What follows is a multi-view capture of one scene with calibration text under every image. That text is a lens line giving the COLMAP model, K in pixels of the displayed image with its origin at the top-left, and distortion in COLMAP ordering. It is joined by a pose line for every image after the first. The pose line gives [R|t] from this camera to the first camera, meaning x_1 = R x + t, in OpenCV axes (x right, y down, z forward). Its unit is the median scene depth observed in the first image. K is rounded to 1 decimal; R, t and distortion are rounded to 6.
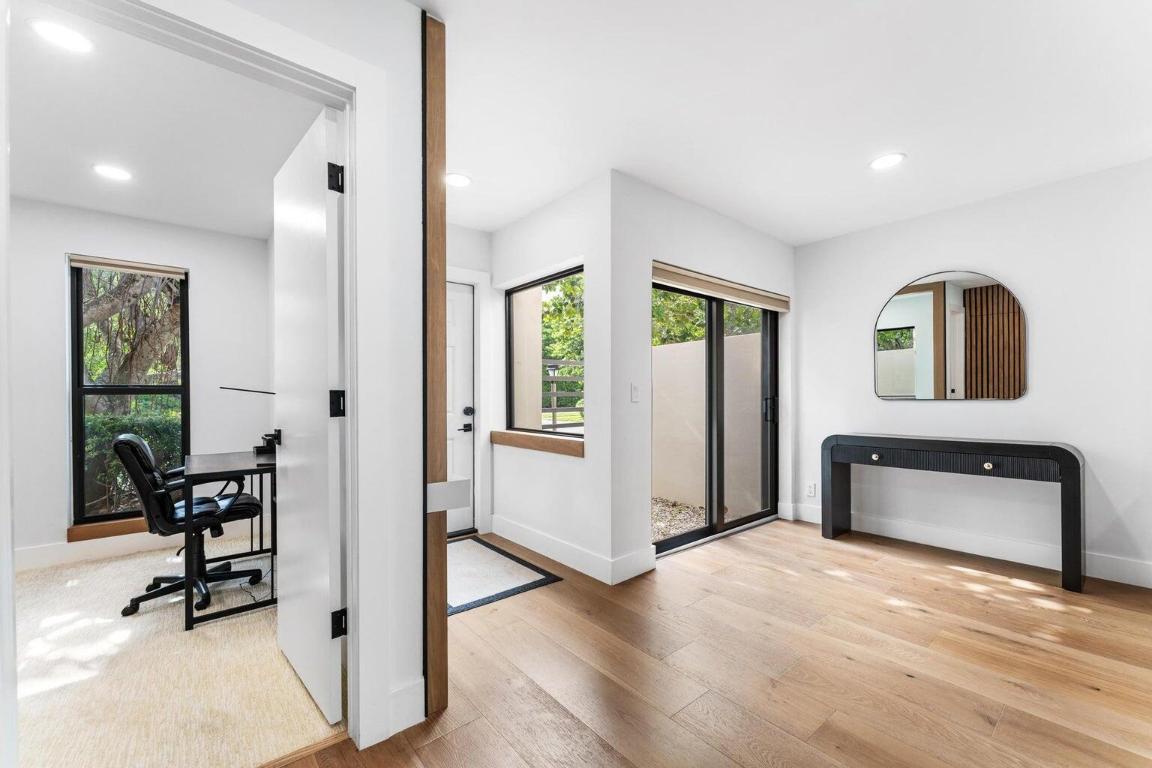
lens RADIAL K [[461.5, 0, 576.0], [0, 461.5, 394.9], [0, 0, 1]] dist [-0.000273, 0.000042]
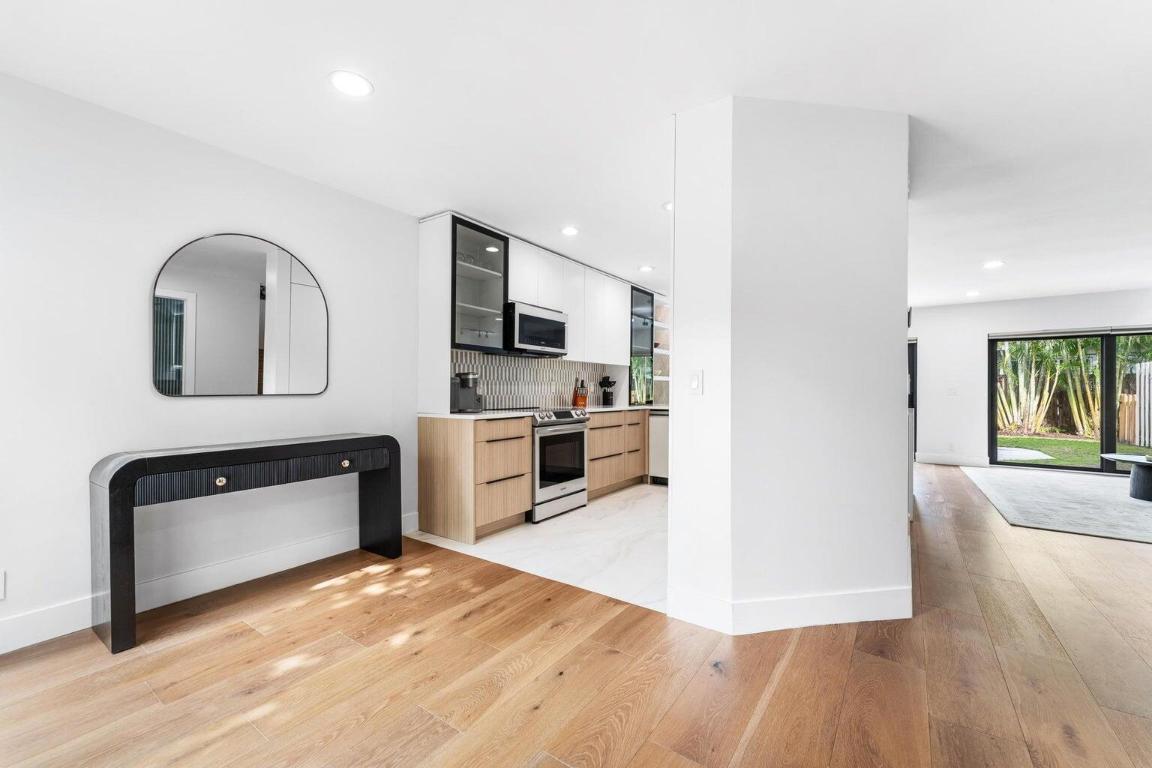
lens RADIAL K [[463.8, 0, 576.2], [0, 463.8, 389.8], [0, 0, 1]] dist [0.000773, 0.000145]
pose [[-0.258497, 0.004412, 0.966002, -0.145376], [-0.001478, 0.999987, -0.004963, 0.004928], [-0.966011, -0.002710, -0.258487, 0.729400]]
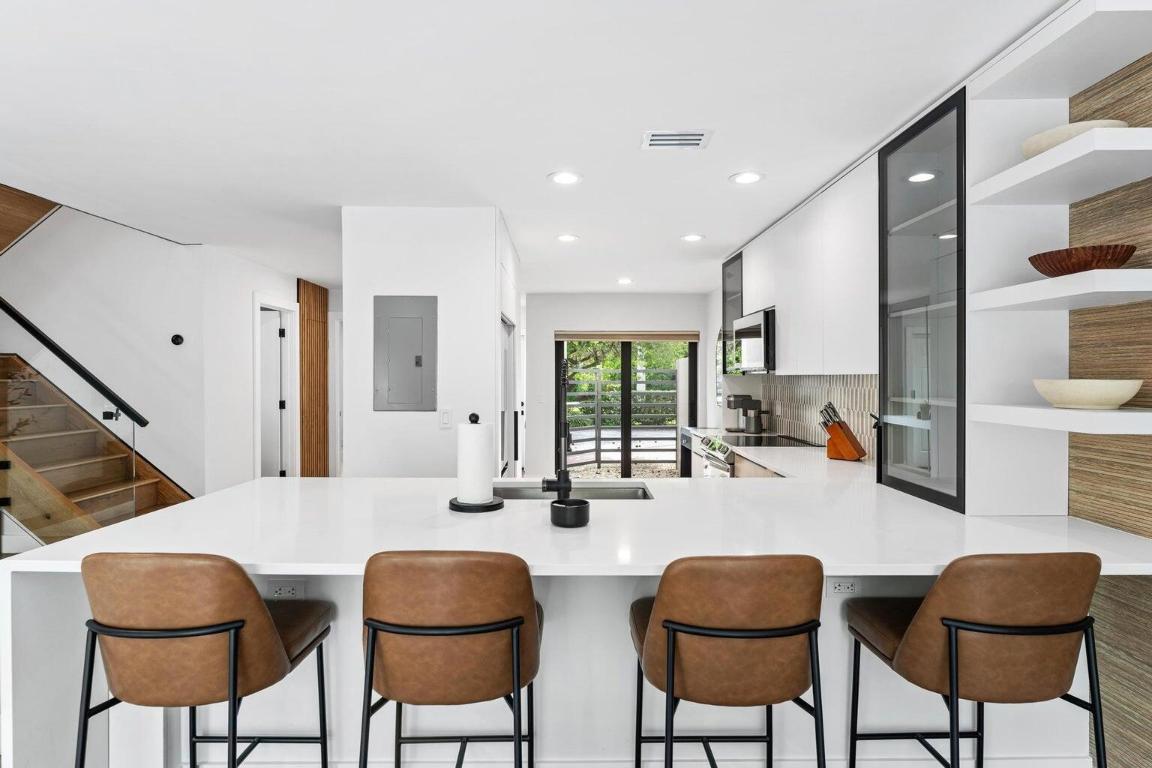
lens RADIAL K [[608.5, 0, 578.6], [0, 608.5, 382.1], [0, 0, 1]] dist [-0.001366, -0.001943]
pose [[0.777152, 0.010039, -0.629233, 1.832666], [-0.004959, 0.999939, 0.009828, -0.096558], [0.629294, -0.004517, 0.777155, -0.937267]]
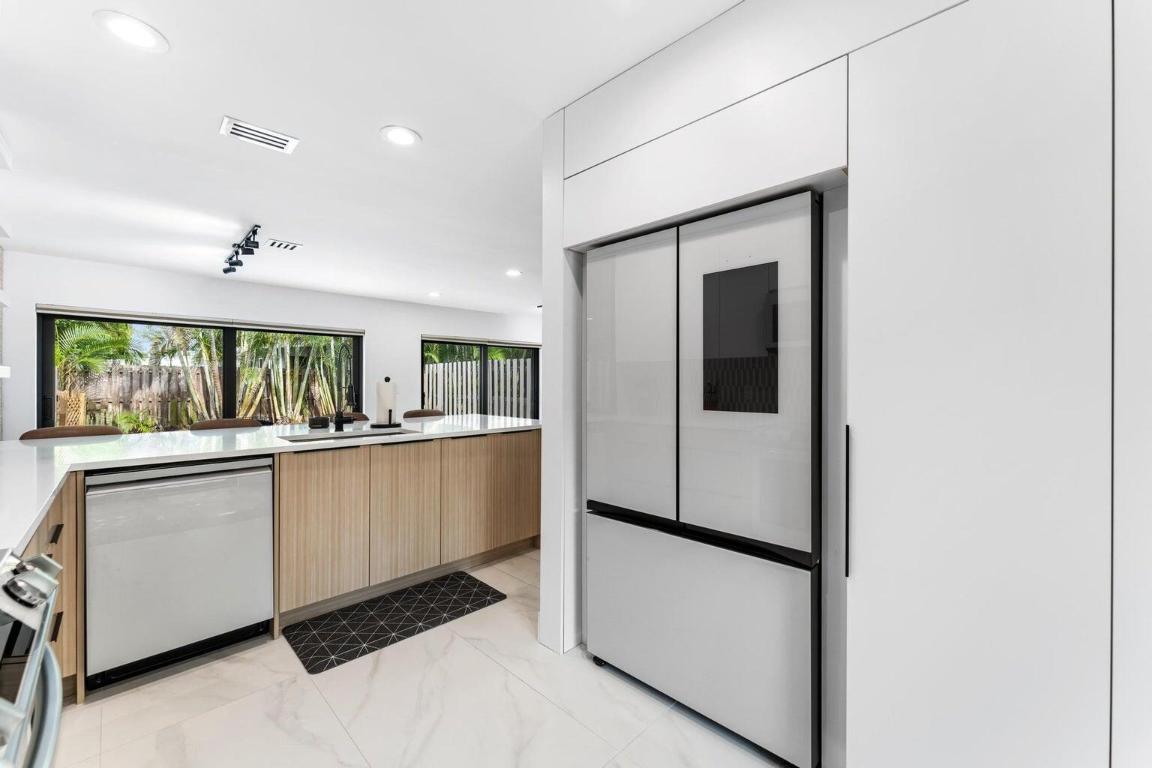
lens RADIAL K [[461.3, 0, 577.2], [0, 461.3, 381.0], [0, 0, 1]] dist [0.000981, 0.000103]
pose [[-0.995422, 0.001912, -0.095556, 0.941396], [0.001887, 0.999998, 0.000351, -0.041287], [0.095556, 0.000169, -0.995424, 0.630801]]
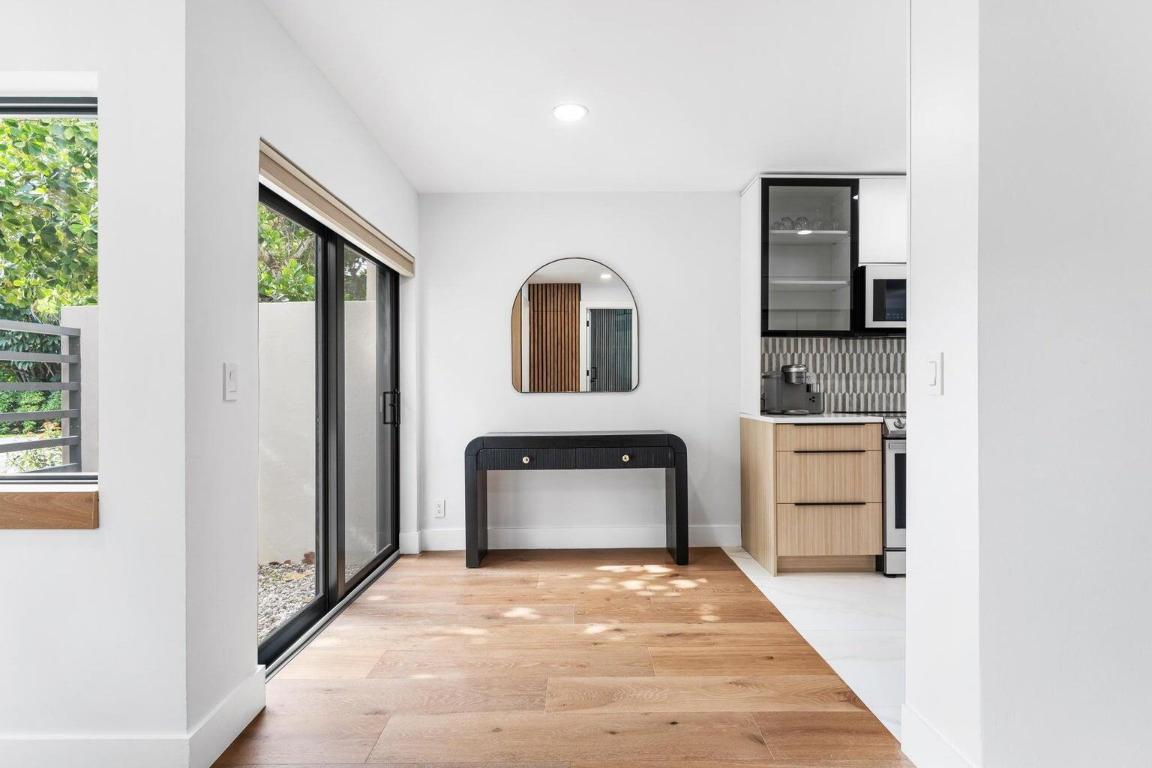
lens RADIAL K [[561.1, 0, 575.6], [0, 561.1, 386.4], [0, 0, 1]] dist [0.000950, -0.000217]
pose [[0.637321, 0.000511, 0.770599, -0.102725], [0.002338, 0.999994, -0.002597, 0.001321], [-0.770595, 0.003457, 0.637316, 0.289969]]
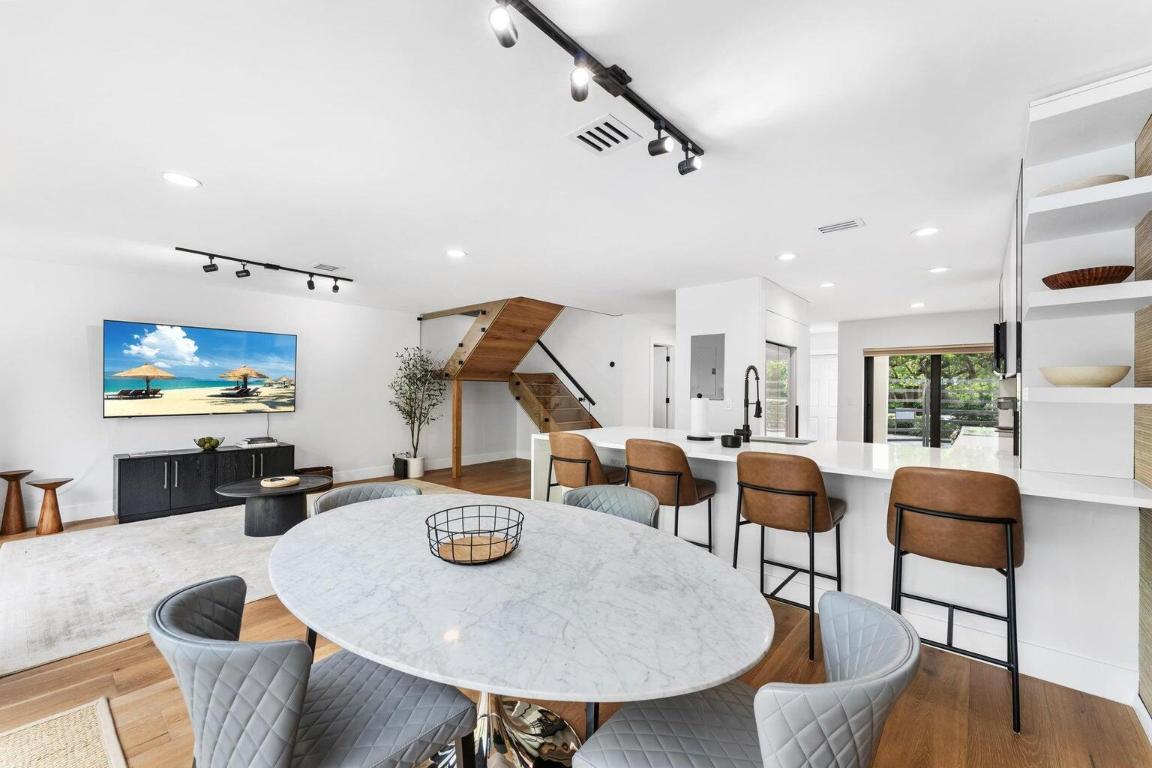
lens RADIAL K [[462.5, 0, 575.3], [0, 462.5, 388.8], [0, 0, 1]] dist [0.000099, -0.000083]
pose [[0.157673, 0.002956, -0.987487, 2.346601], [-0.009837, 0.999951, 0.001423, -0.061073], [0.987442, 0.009490, 0.157695, -0.927336]]
